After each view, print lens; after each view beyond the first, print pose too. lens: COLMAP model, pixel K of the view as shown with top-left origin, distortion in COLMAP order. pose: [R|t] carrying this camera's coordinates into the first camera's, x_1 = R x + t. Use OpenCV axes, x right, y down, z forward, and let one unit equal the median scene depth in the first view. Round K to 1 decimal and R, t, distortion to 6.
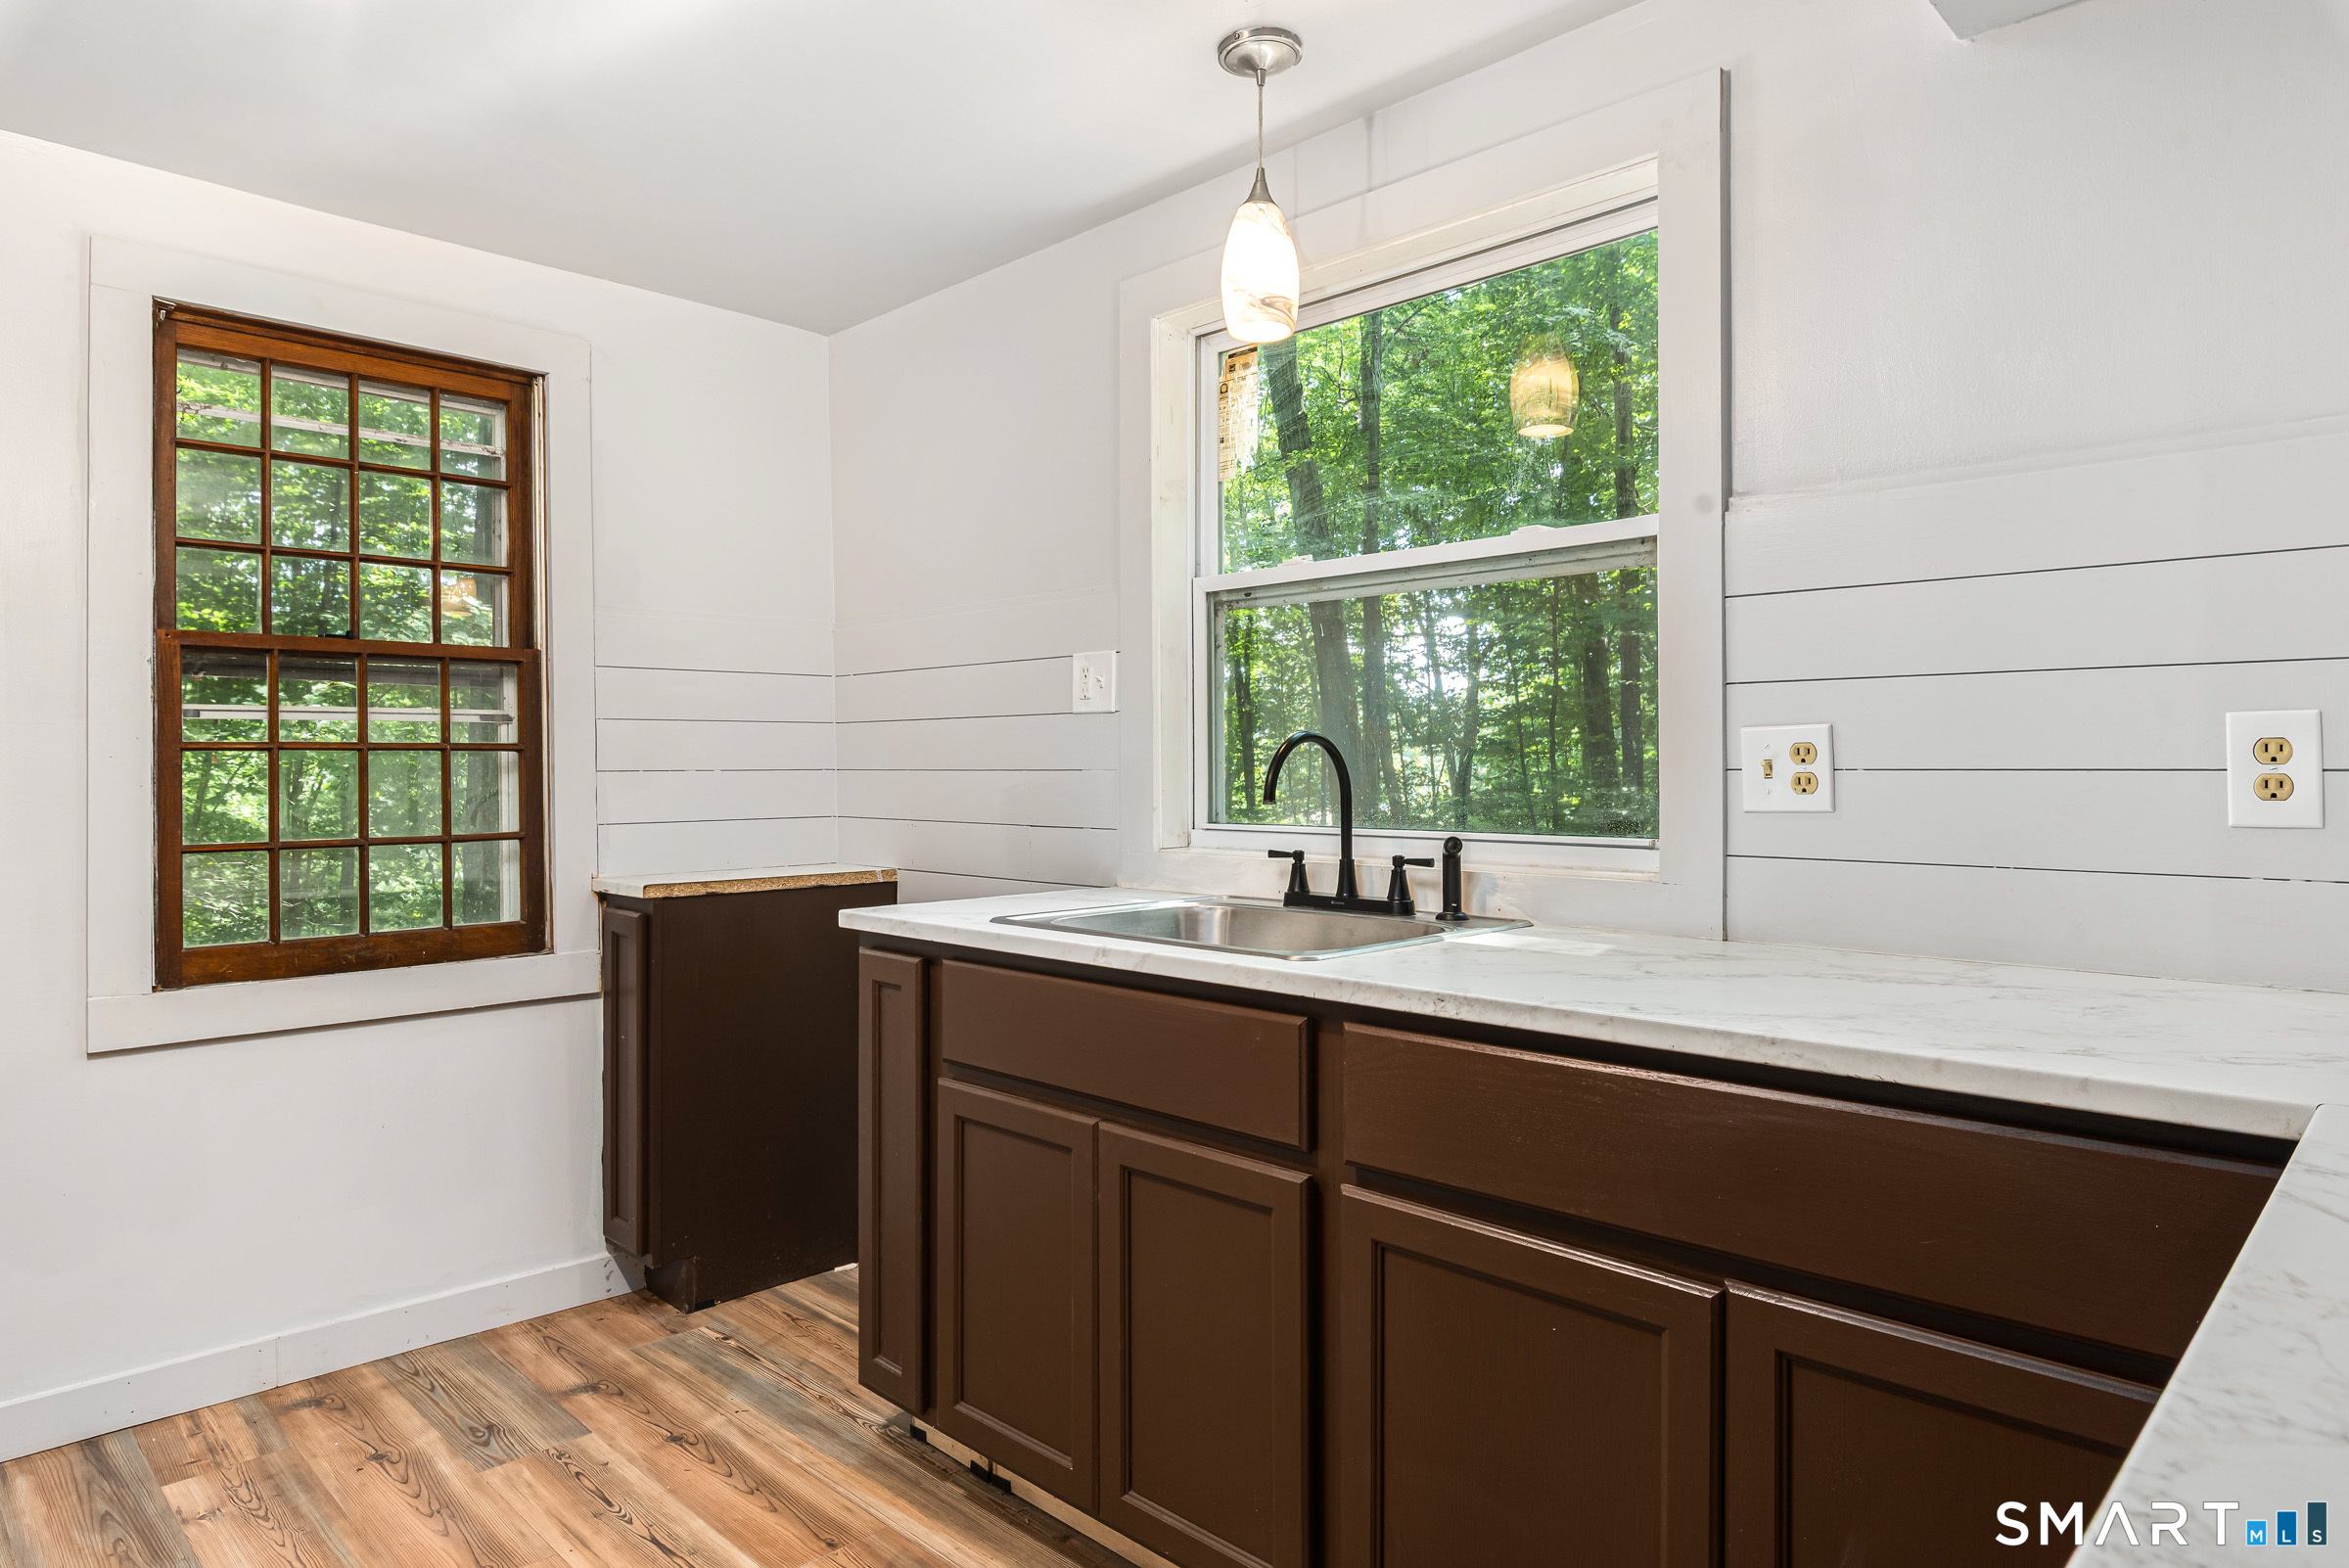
lens RADIAL K [[1357.0, 0, 1167.0], [0, 1357.0, 753.6], [0, 0, 1]] dist [-0.010497, -0.005424]
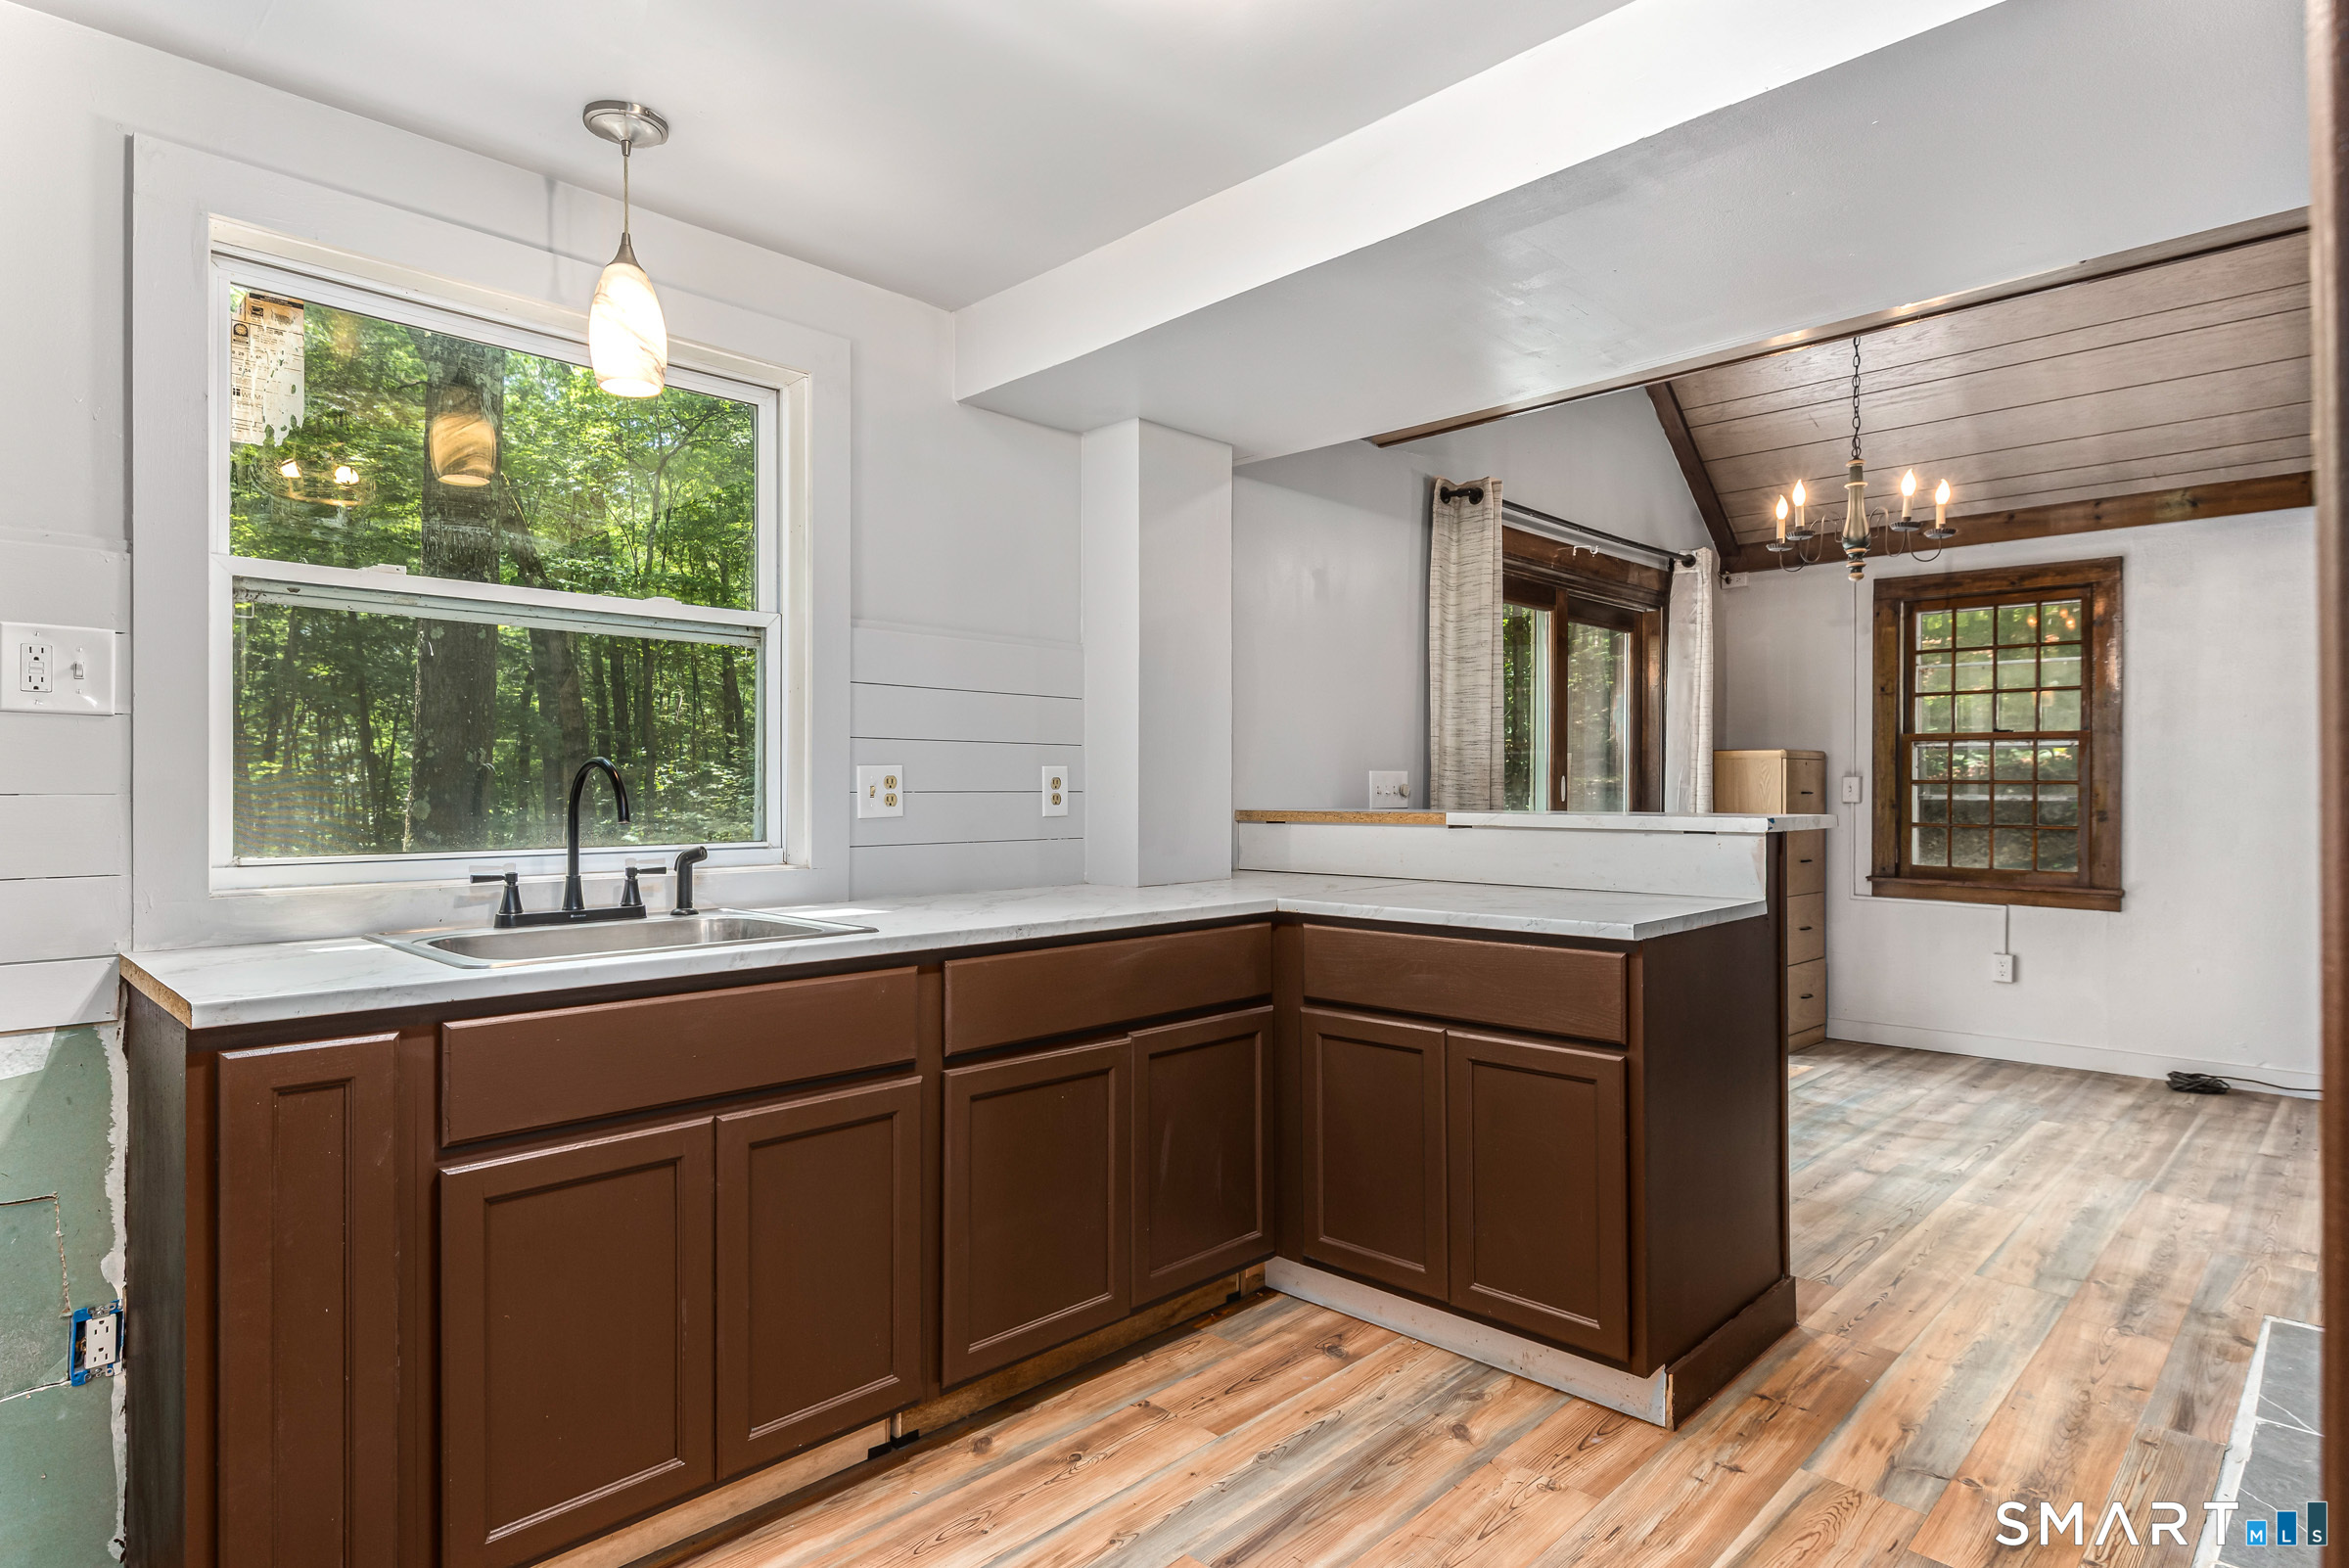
lens RADIAL K [[1247.5, 0, 1157.0], [0, 1247.5, 789.1], [0, 0, 1]] dist [0.000025, -0.000225]
pose [[0.008656, 0.001595, 0.999961, -0.784485], [-0.009822, 0.999951, -0.001510, 0.005427], [-0.999914, -0.009808, 0.008671, 0.481591]]
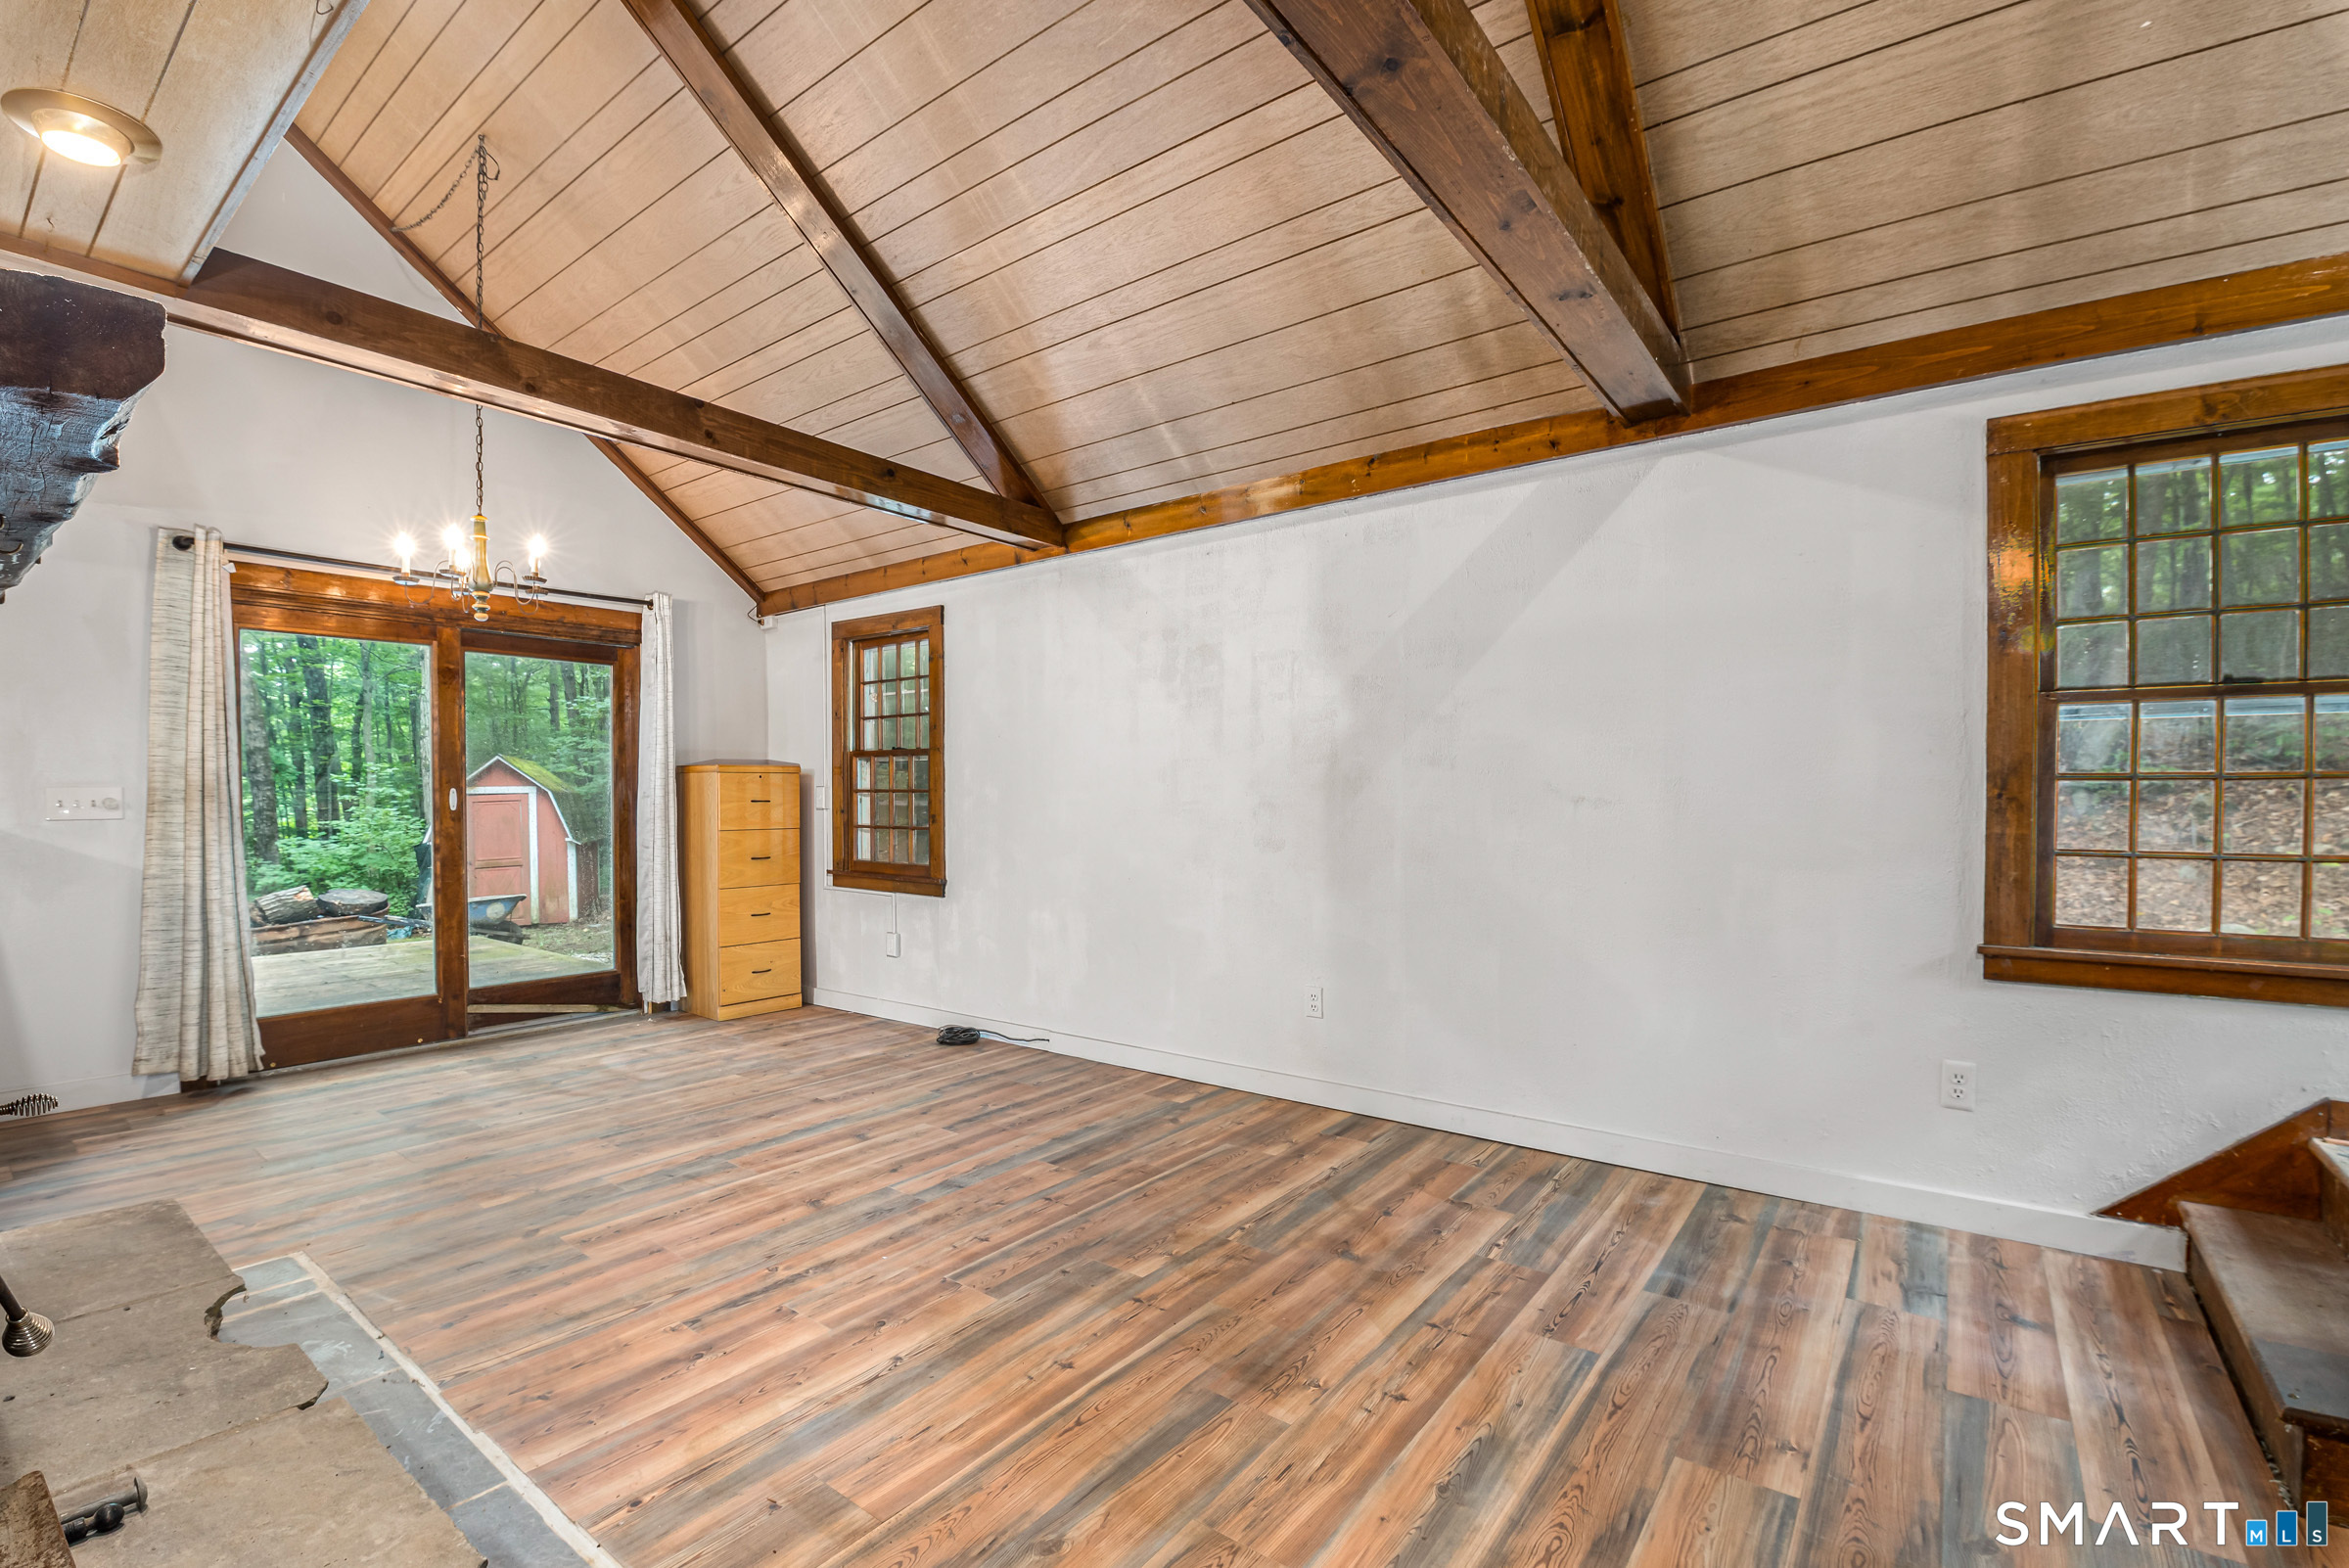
lens RADIAL K [[1032.8, 0, 1121.6], [0, 1032.8, 813.9], [0, 0, 1]] dist [0.021421, -0.025697]
pose [[-0.089498, -0.014744, 0.995878, -0.808273], [-0.003479, 0.999889, 0.014491, -0.011225], [-0.995981, -0.002168, -0.089540, -1.289489]]
